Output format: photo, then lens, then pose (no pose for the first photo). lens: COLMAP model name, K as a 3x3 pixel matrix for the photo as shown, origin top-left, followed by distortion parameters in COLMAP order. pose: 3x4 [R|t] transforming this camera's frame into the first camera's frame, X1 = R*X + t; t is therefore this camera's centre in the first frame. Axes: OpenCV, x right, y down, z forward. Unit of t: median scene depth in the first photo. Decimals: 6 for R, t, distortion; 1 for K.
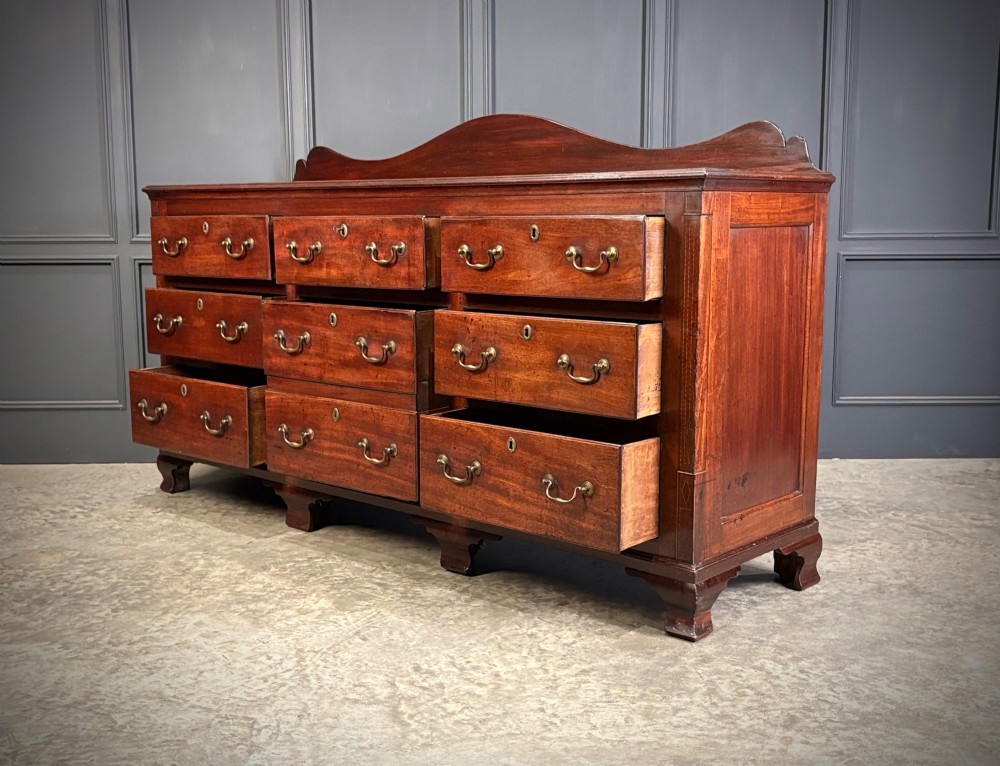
lens RADIAL K [[1141.1, 0, 502.1], [0, 1141.1, 383.1], [0, 0, 1]] dist [0.019304, 0.000000]
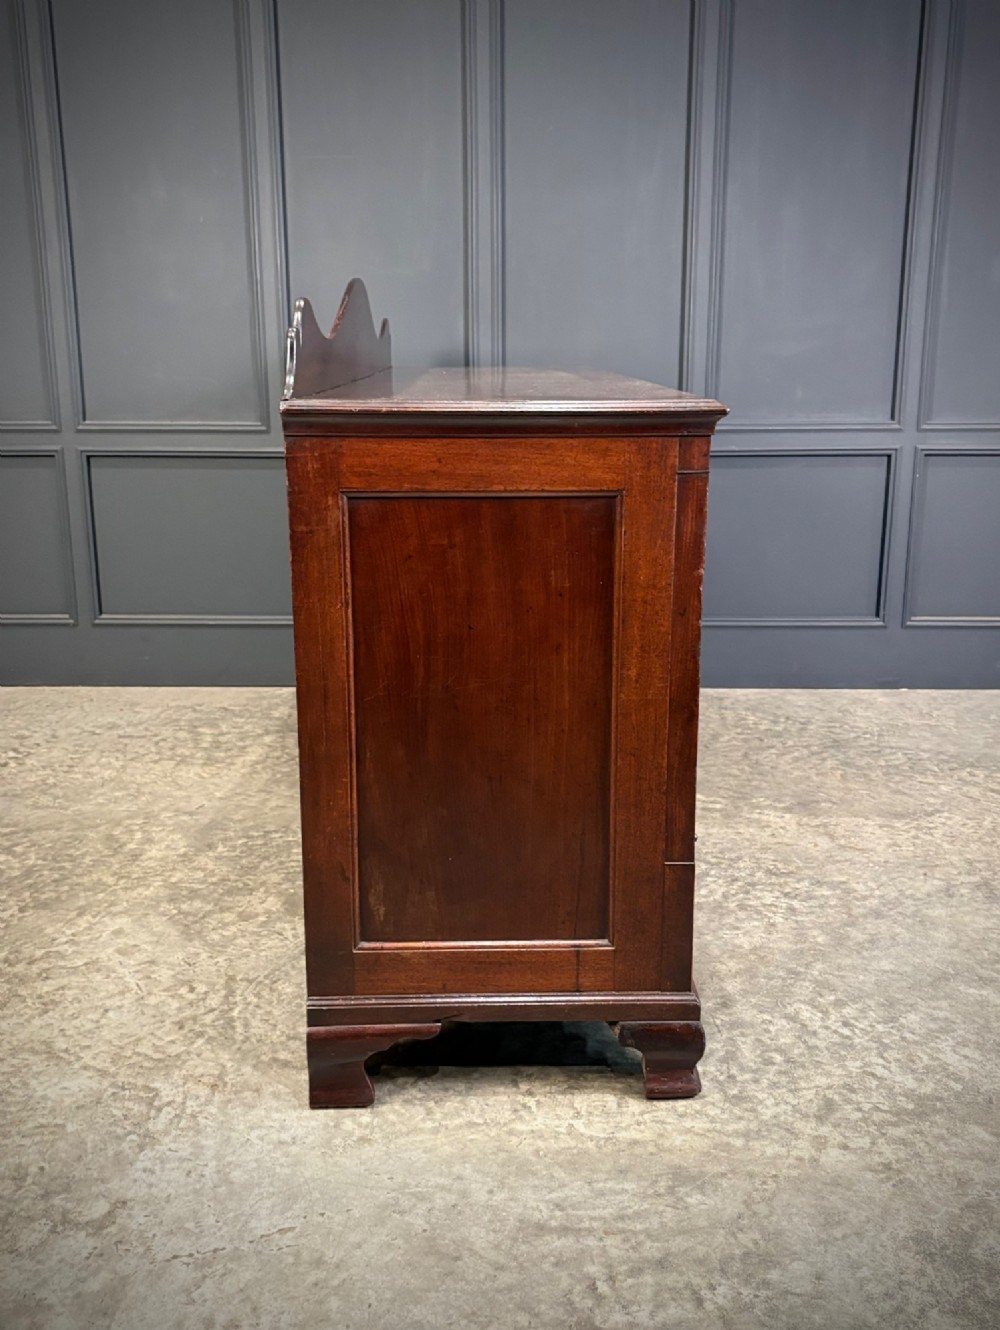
lens RADIAL K [[1214.7, 0, 514.5], [0, 1214.7, 661.4], [0, 0, 1]] dist [-0.002037, 0.000000]
pose [[0.999532, 0.010179, -0.028836, 0.043887], [-0.007104, 0.994467, 0.104810, -0.075829], [0.029743, -0.104556, 0.994074, 0.146750]]
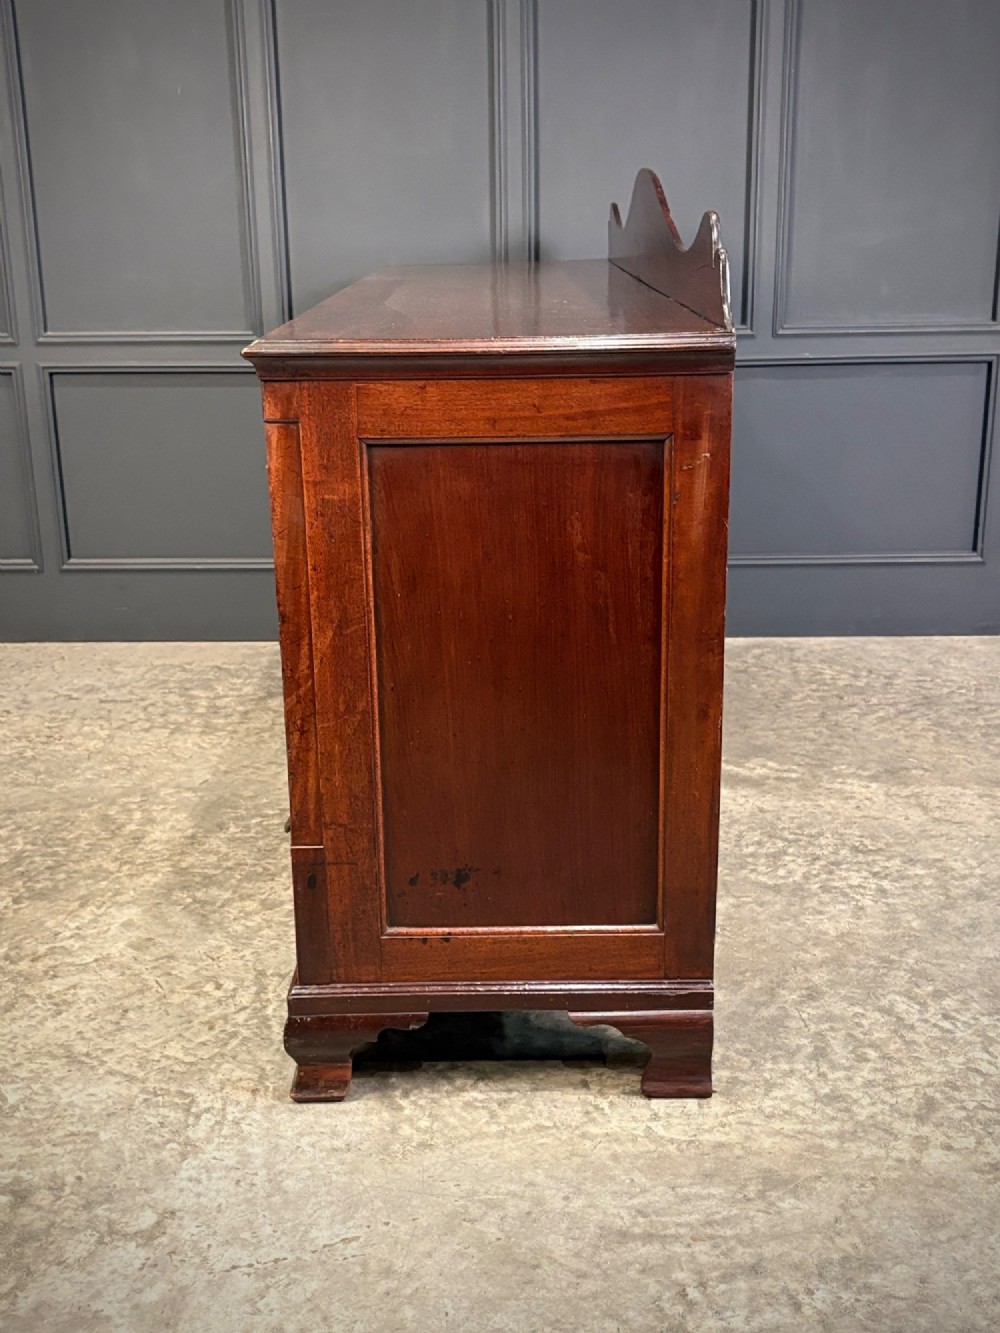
lens RADIAL K [[1462.1, 0, 525.7], [0, 1462.1, 672.6], [0, 0, 1]] dist [0.012920, 0.000000]
pose [[0.999587, 0.001206, -0.028700, 0.018636], [0.003296, 0.987699, 0.156331, -0.093685], [0.028535, -0.156362, 0.987288, 0.092786]]
